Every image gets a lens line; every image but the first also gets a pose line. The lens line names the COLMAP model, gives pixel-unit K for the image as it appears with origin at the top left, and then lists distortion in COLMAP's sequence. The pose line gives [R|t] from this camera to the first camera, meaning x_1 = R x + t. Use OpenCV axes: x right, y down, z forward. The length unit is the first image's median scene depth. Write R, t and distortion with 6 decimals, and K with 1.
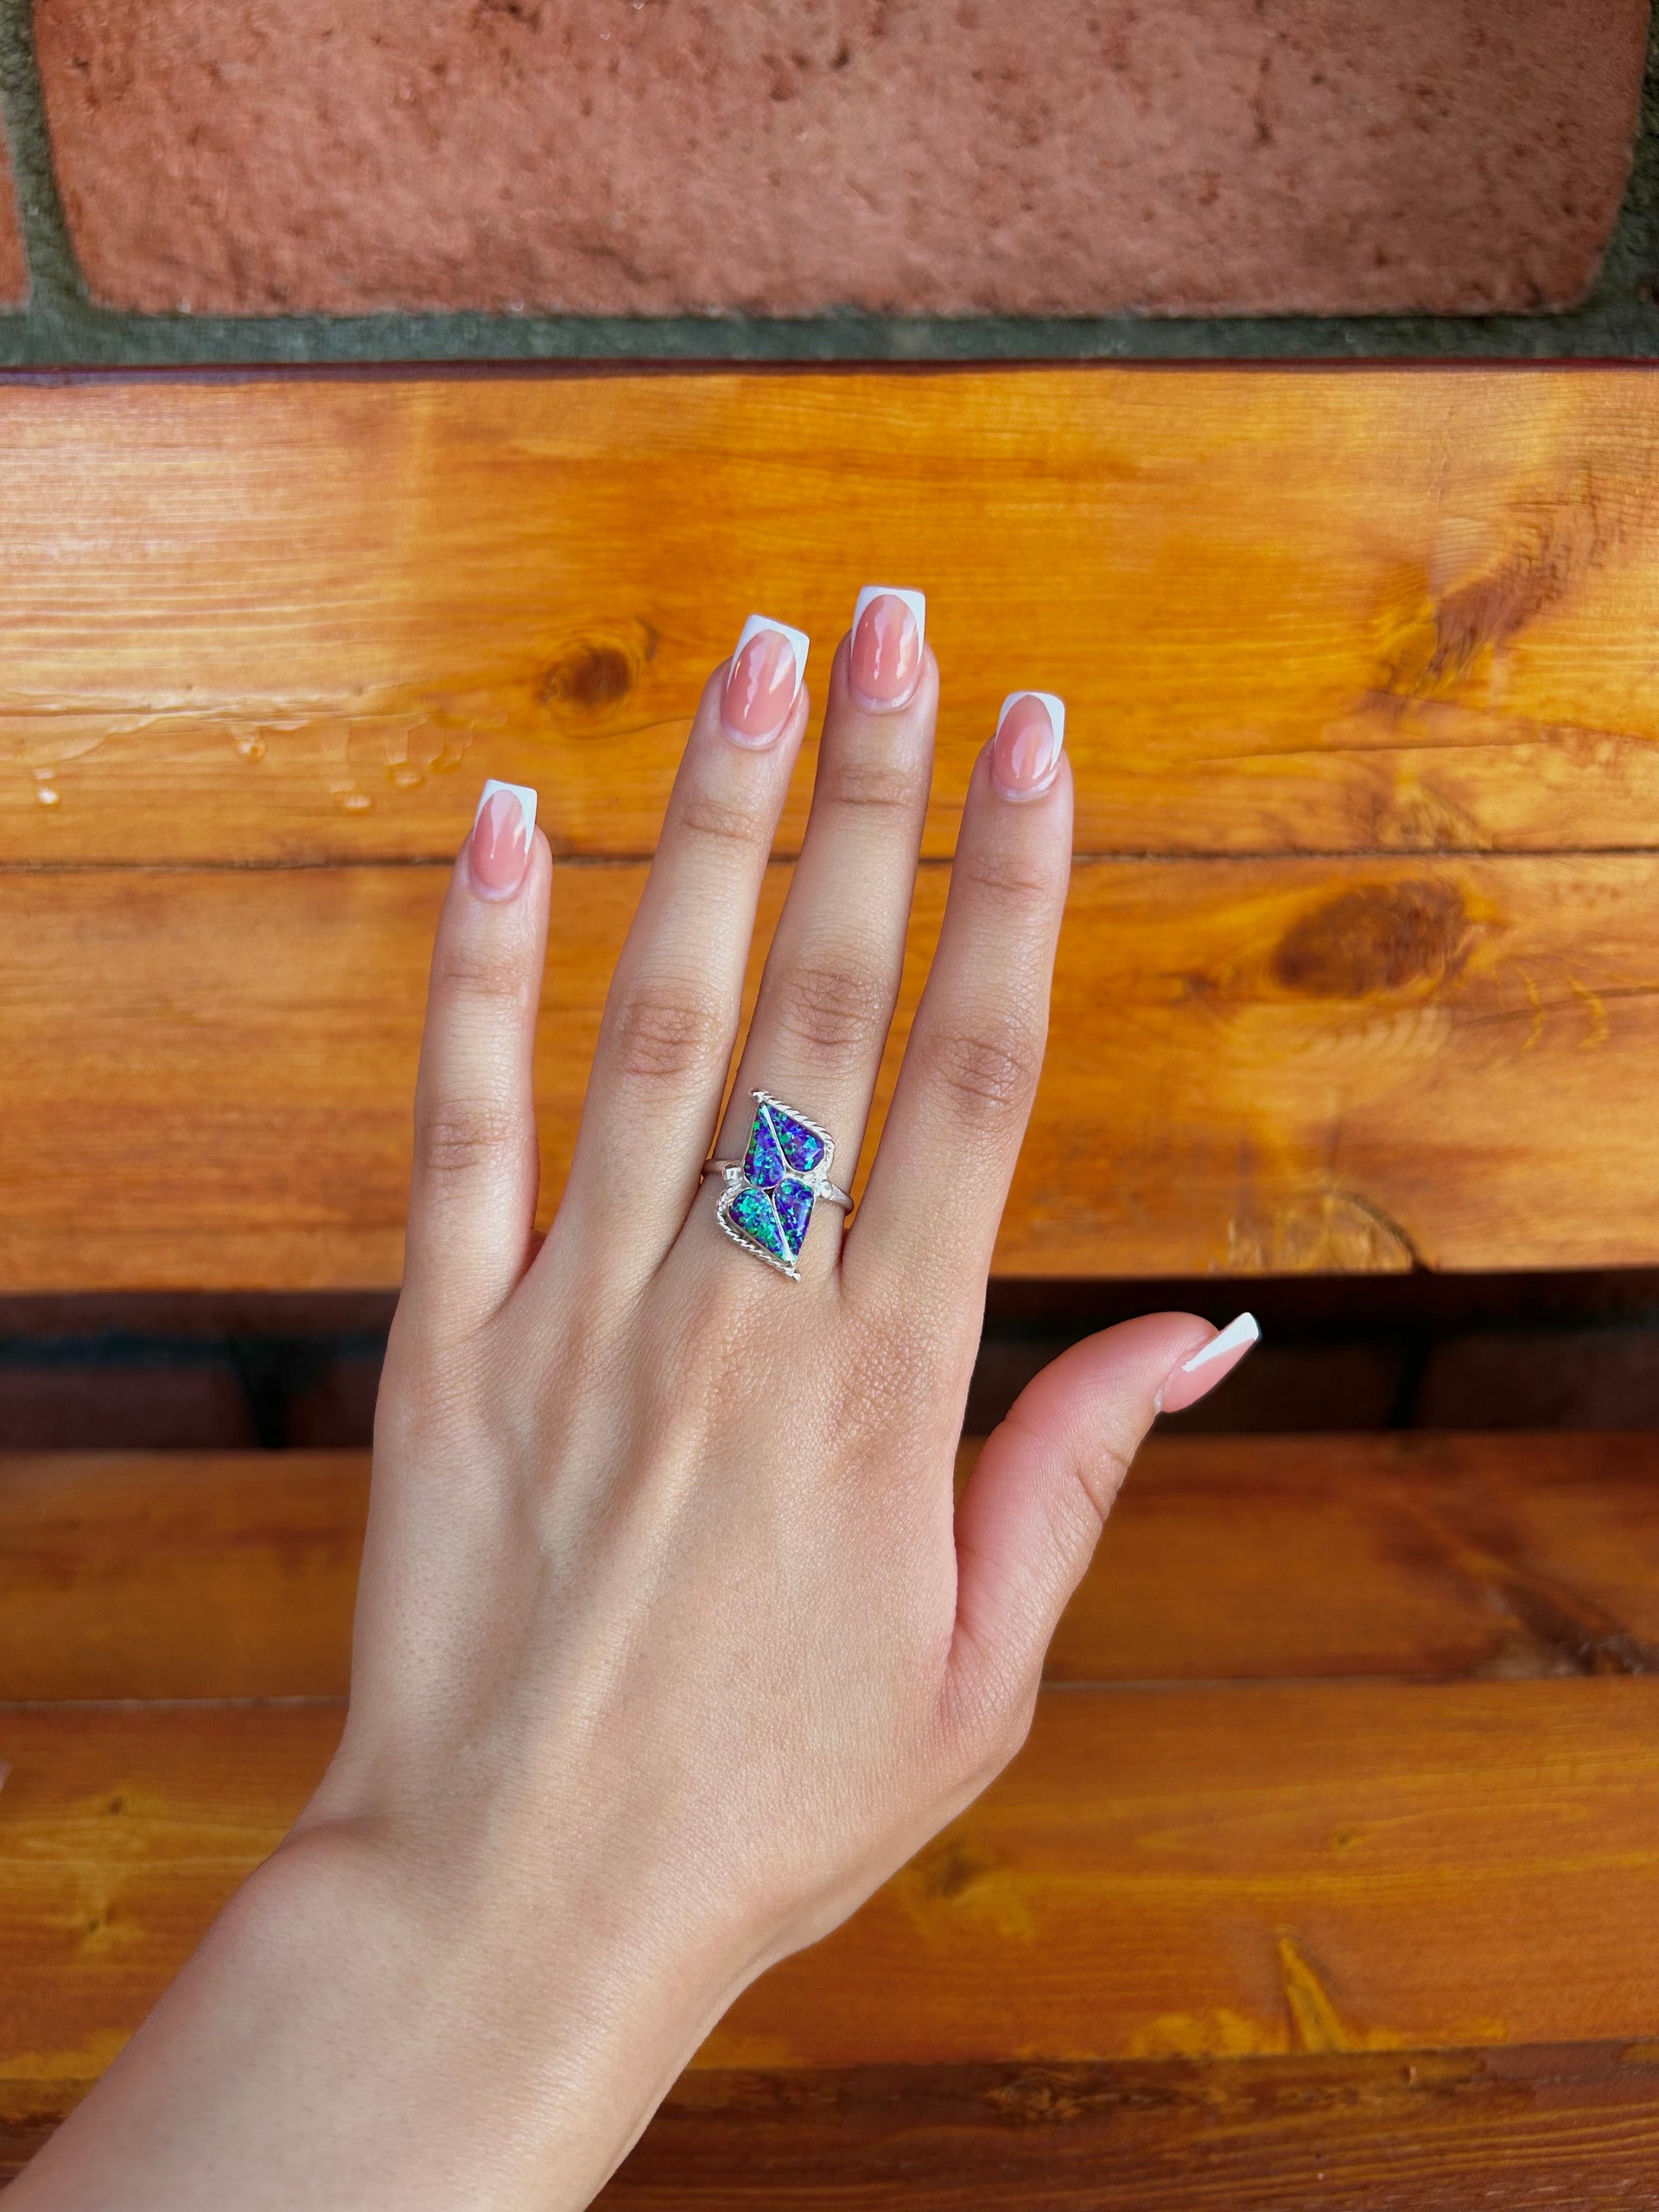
lens RADIAL K [[1678.3, 0, 841.1], [0, 1678.3, 1119.5], [0, 0, 1]] dist [0.013410, -0.032760]
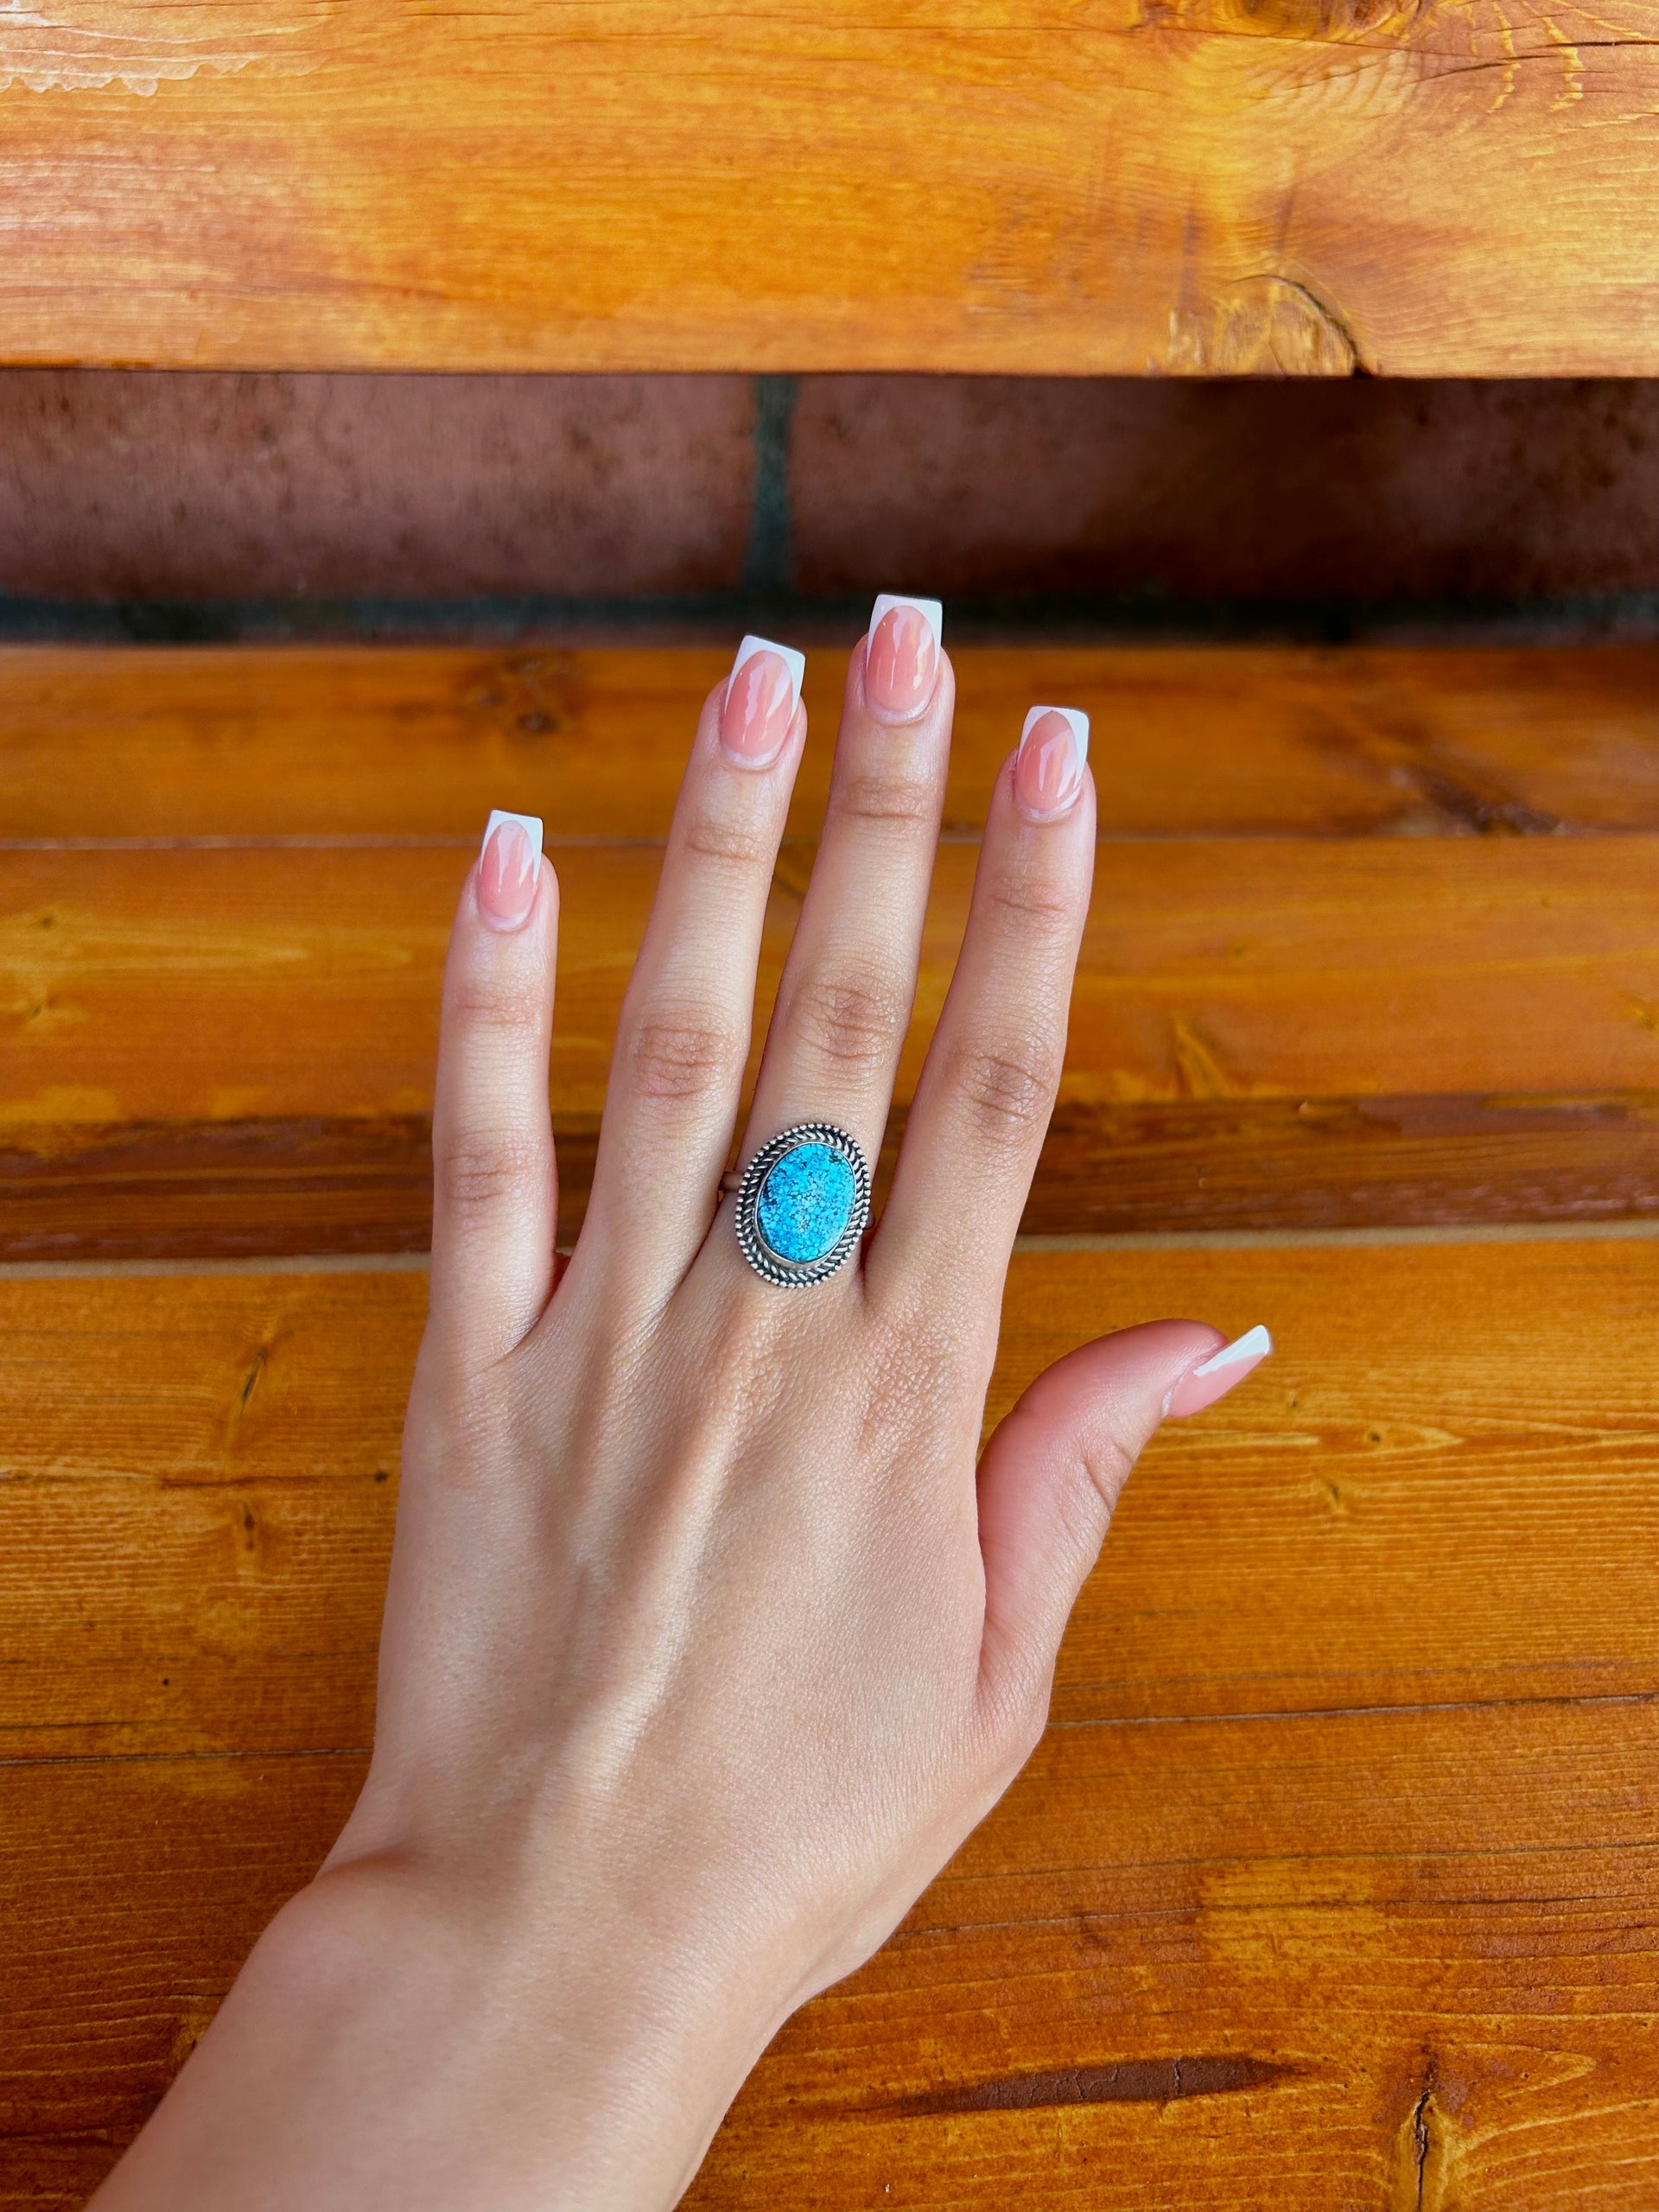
lens RADIAL K [[1678.3, 0, 823.3], [0, 1678.3, 1078.4], [0, 0, 1]] dist [0.013410, -0.032760]
pose [[0.999042, -0.000236, 0.043771, -0.007377], [-0.010985, 0.966635, 0.255923, 0.246392], [-0.042371, -0.256159, 0.965706, -0.025377]]
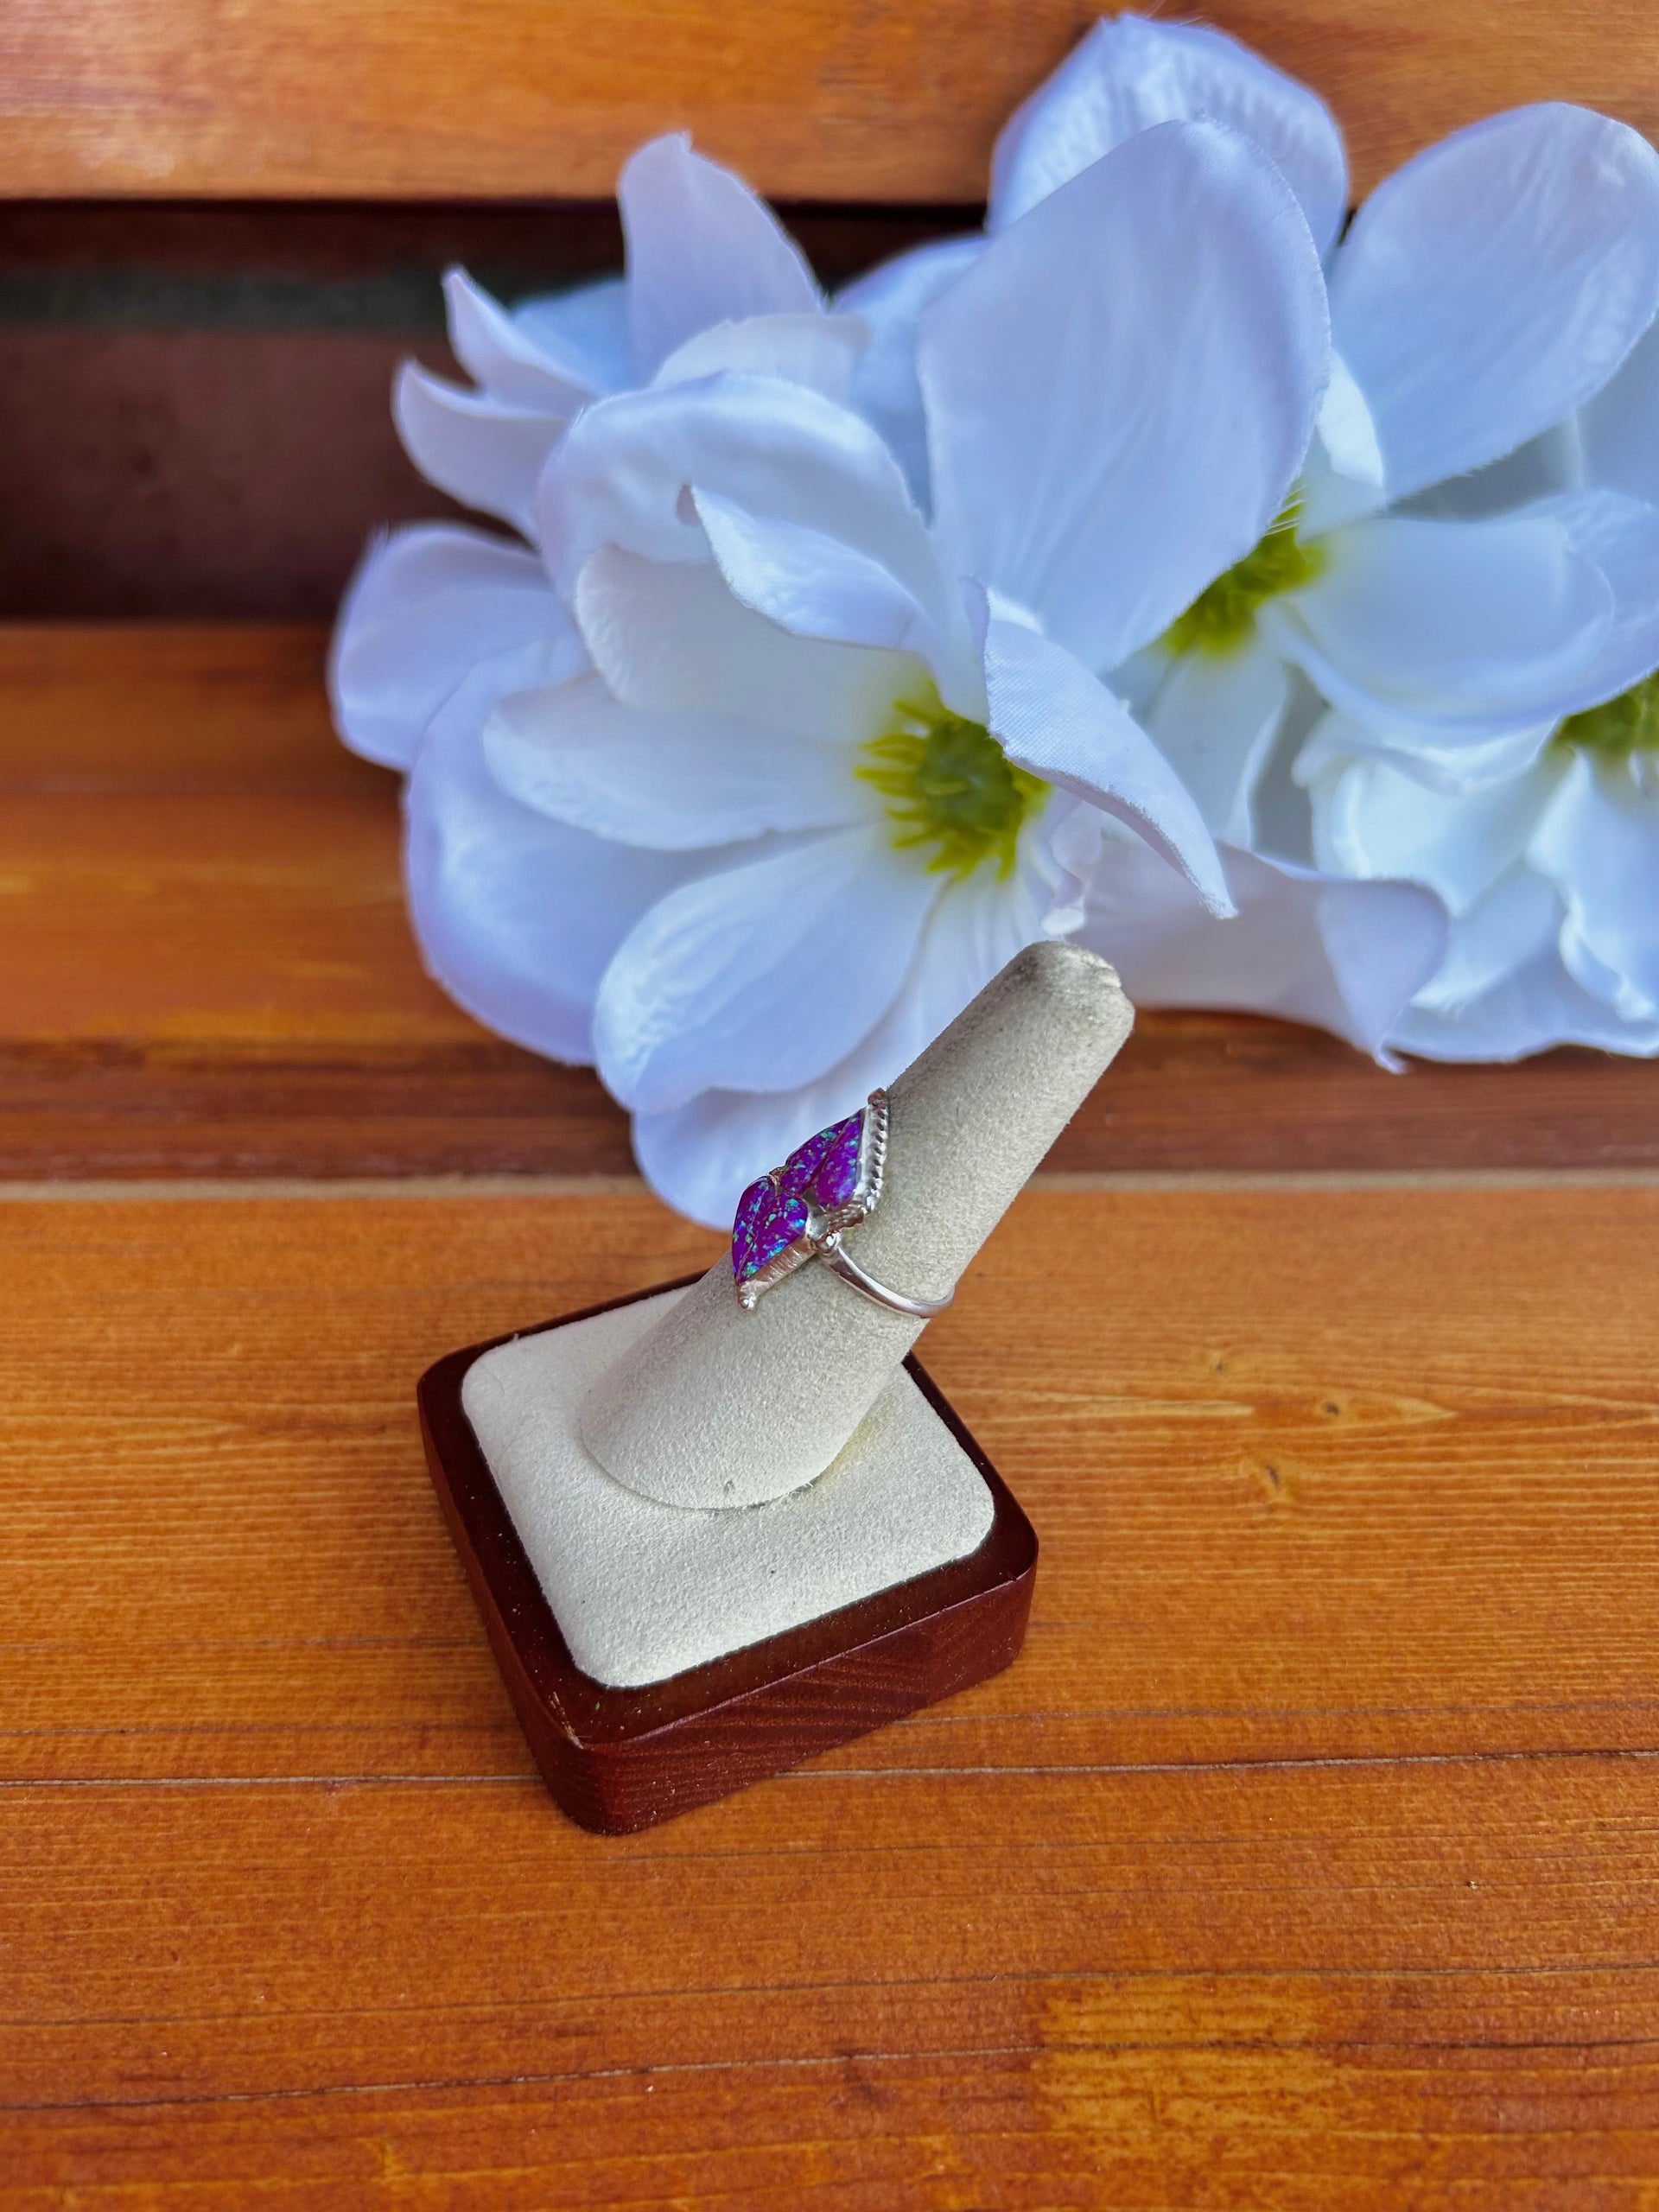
lens RADIAL K [[1678.3, 0, 821.7], [0, 1678.3, 1124.2], [0, 0, 1]] dist [0.013410, -0.032760]
pose [[0.999908, 0.006608, 0.011849, 0.111917], [-0.007963, 0.992956, 0.118218, 0.457494], [-0.010985, -0.118302, 0.992917, 0.139411]]
